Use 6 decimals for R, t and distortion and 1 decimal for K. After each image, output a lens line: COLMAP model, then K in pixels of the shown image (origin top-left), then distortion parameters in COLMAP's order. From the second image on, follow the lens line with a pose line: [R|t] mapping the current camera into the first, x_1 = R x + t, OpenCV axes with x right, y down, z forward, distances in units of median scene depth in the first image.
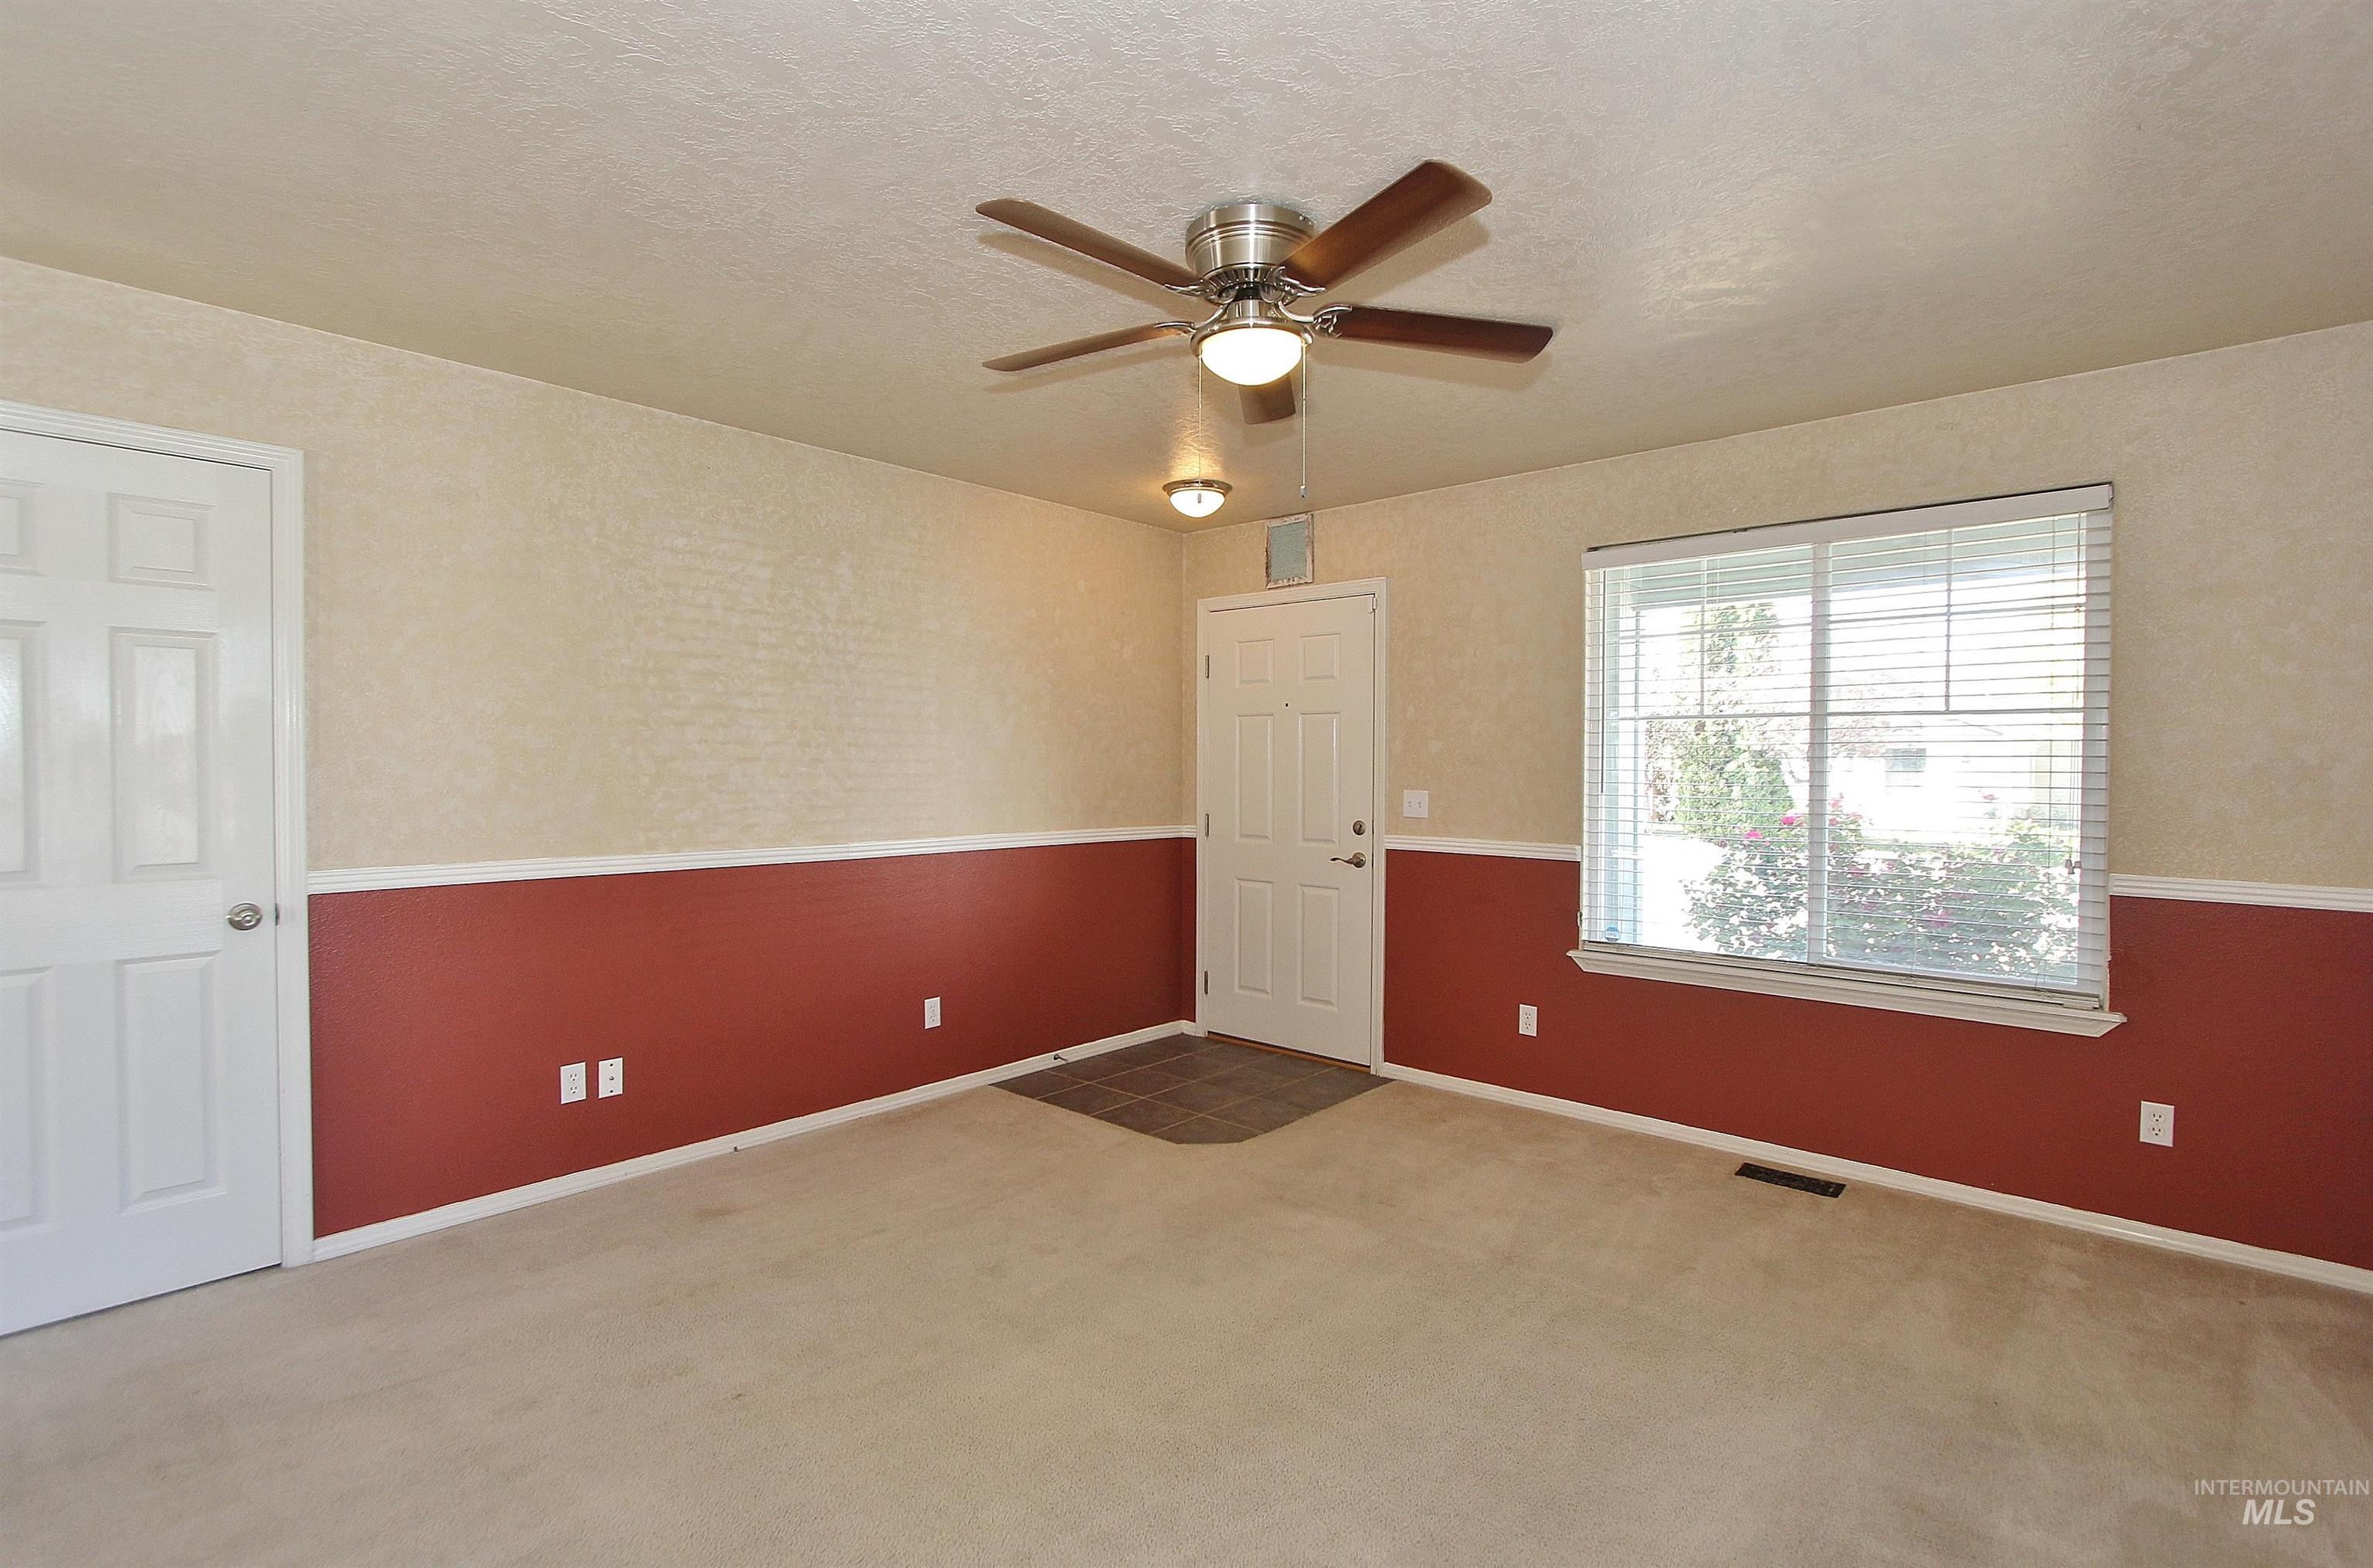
lens RADIAL K [[1098.9, 0, 1184.7], [0, 1098.9, 777.4], [0, 0, 1]] dist [-0.016107, 0.001997]
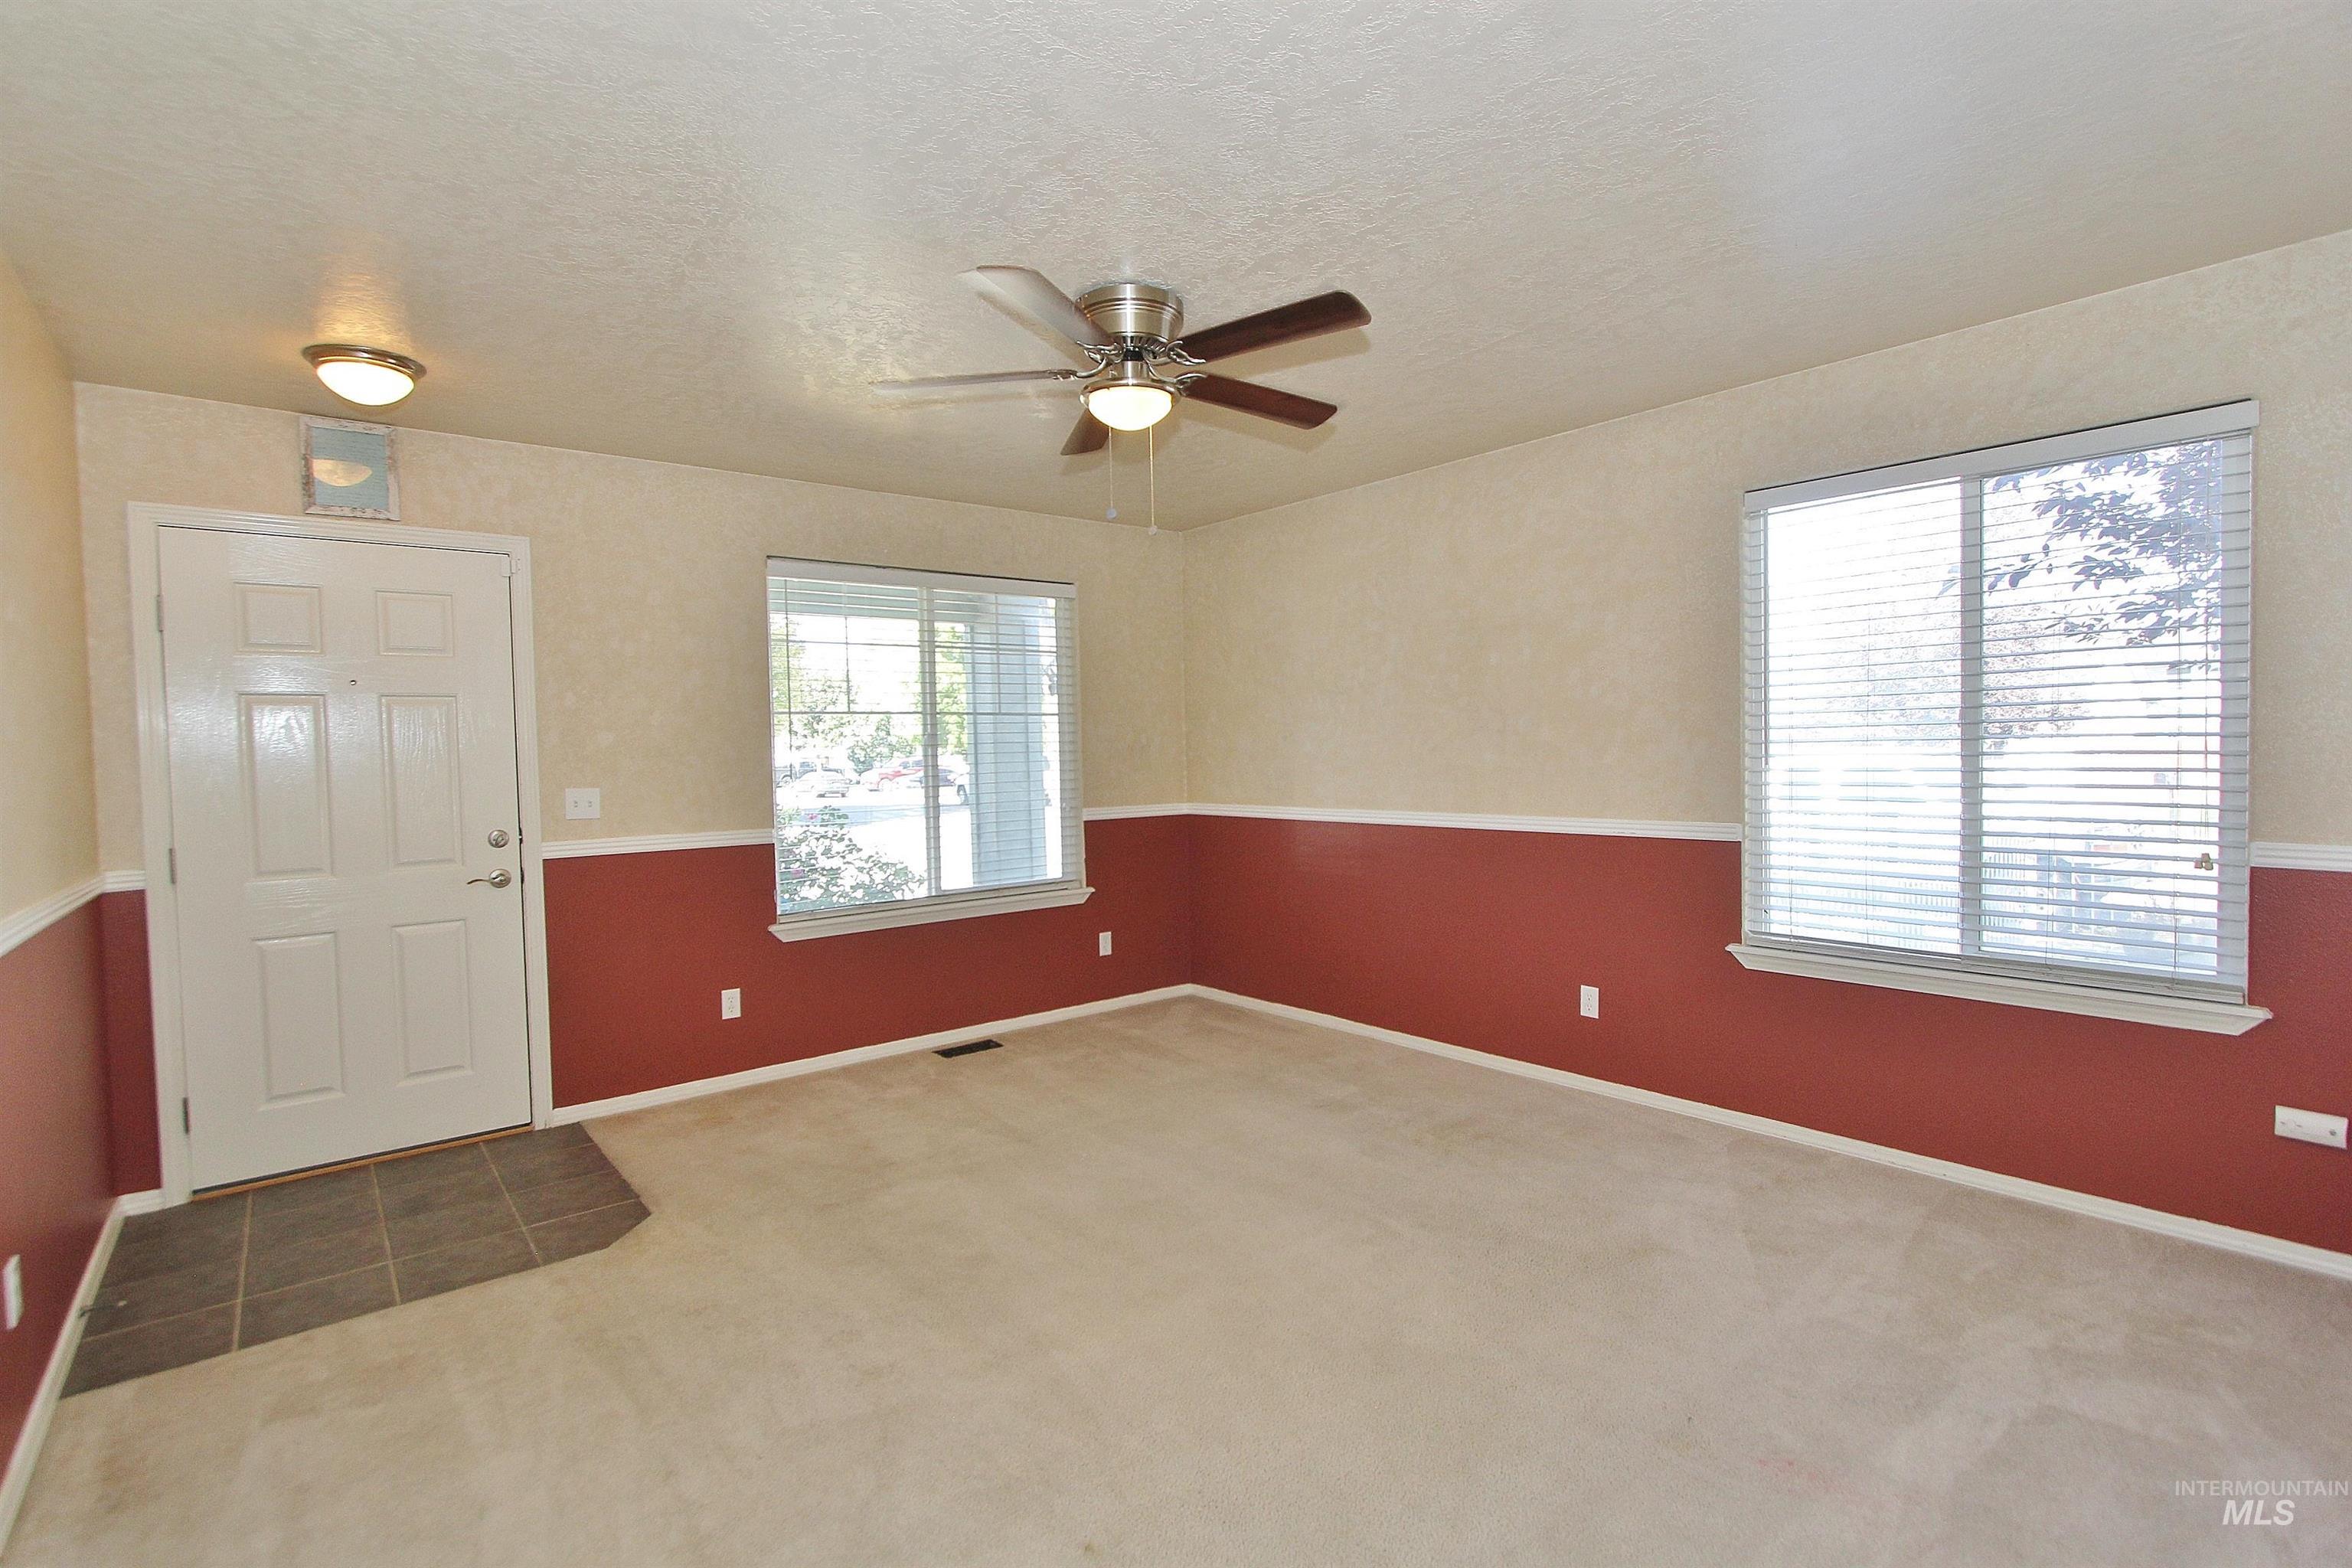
lens RADIAL K [[1089.3, 0, 1168.8], [0, 1089.3, 781.9], [0, 0, 1]] dist [-0.016107, 0.001997]
pose [[0.148927, -0.038513, 0.988098, -0.682186], [0.036532, 0.998773, 0.033423, -0.006186], [-0.988173, 0.031120, 0.150152, 0.474884]]
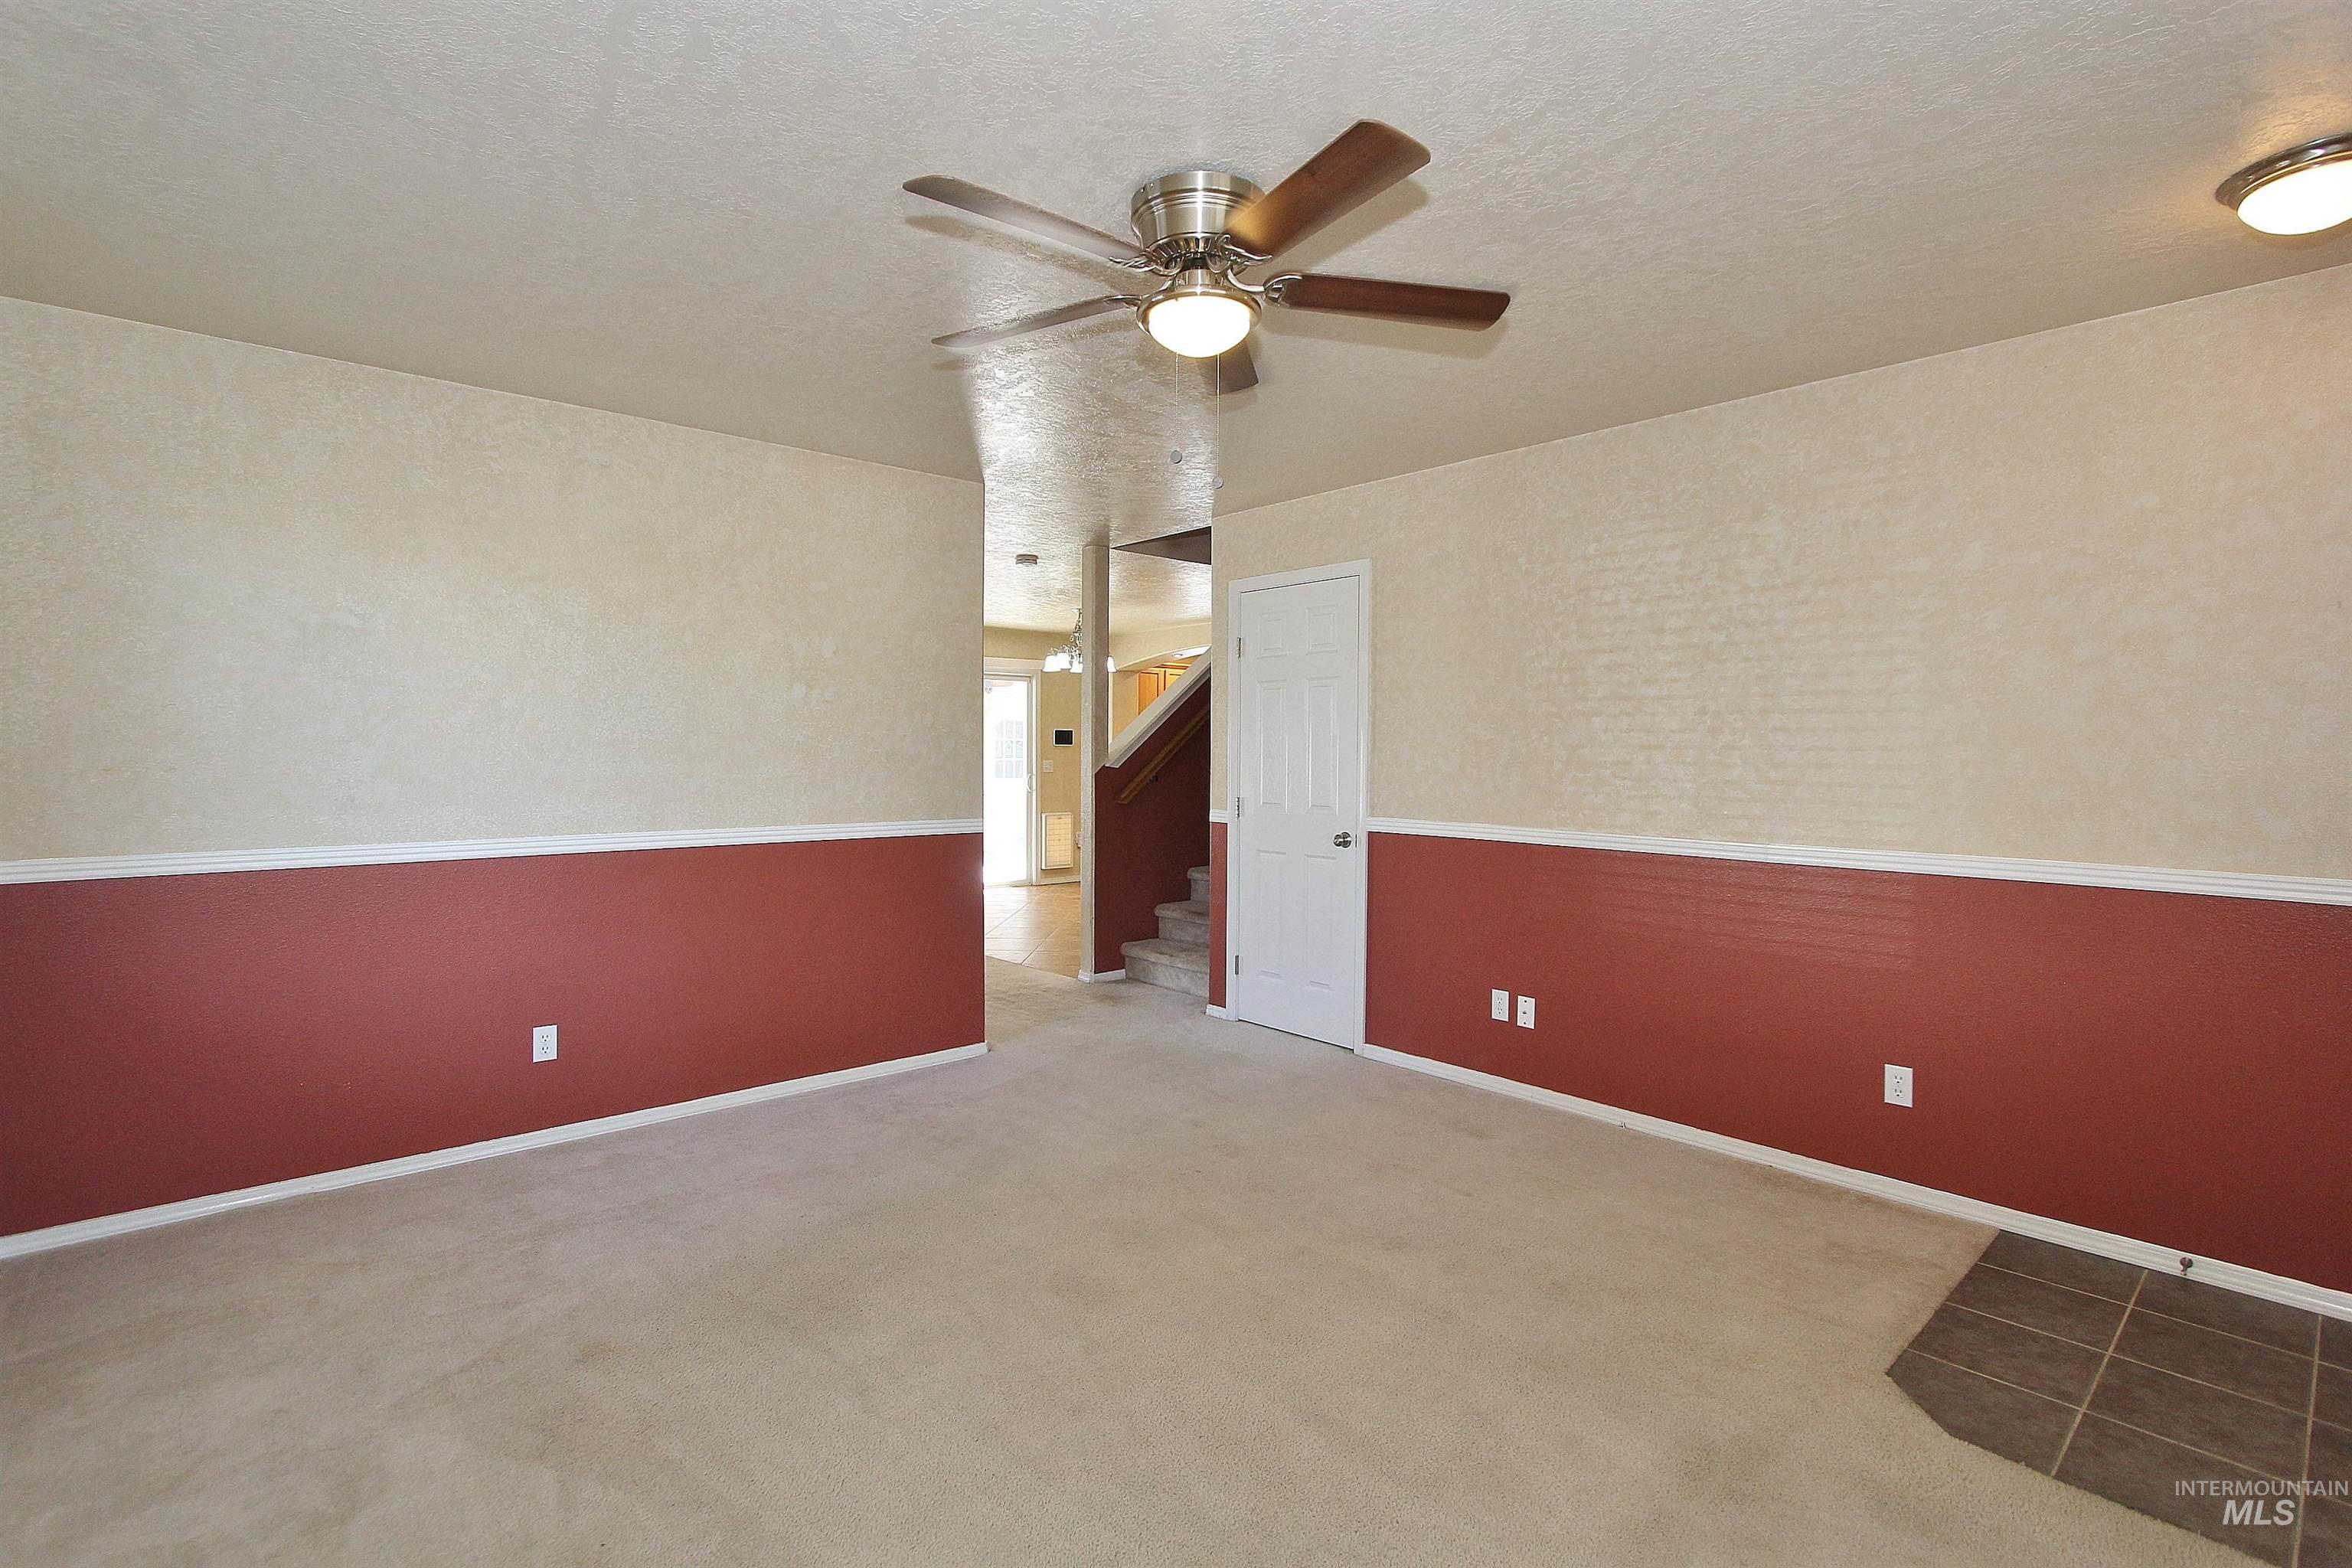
lens RADIAL K [[1089.3, 0, 1189.5], [0, 1089.3, 785.8], [0, 0, 1]] dist [-0.016107, 0.001997]
pose [[-0.110545, 0.021805, -0.993632, 0.615148], [-0.024028, 0.999408, 0.024605, 0.004503], [0.993581, 0.026595, -0.109956, 0.667671]]
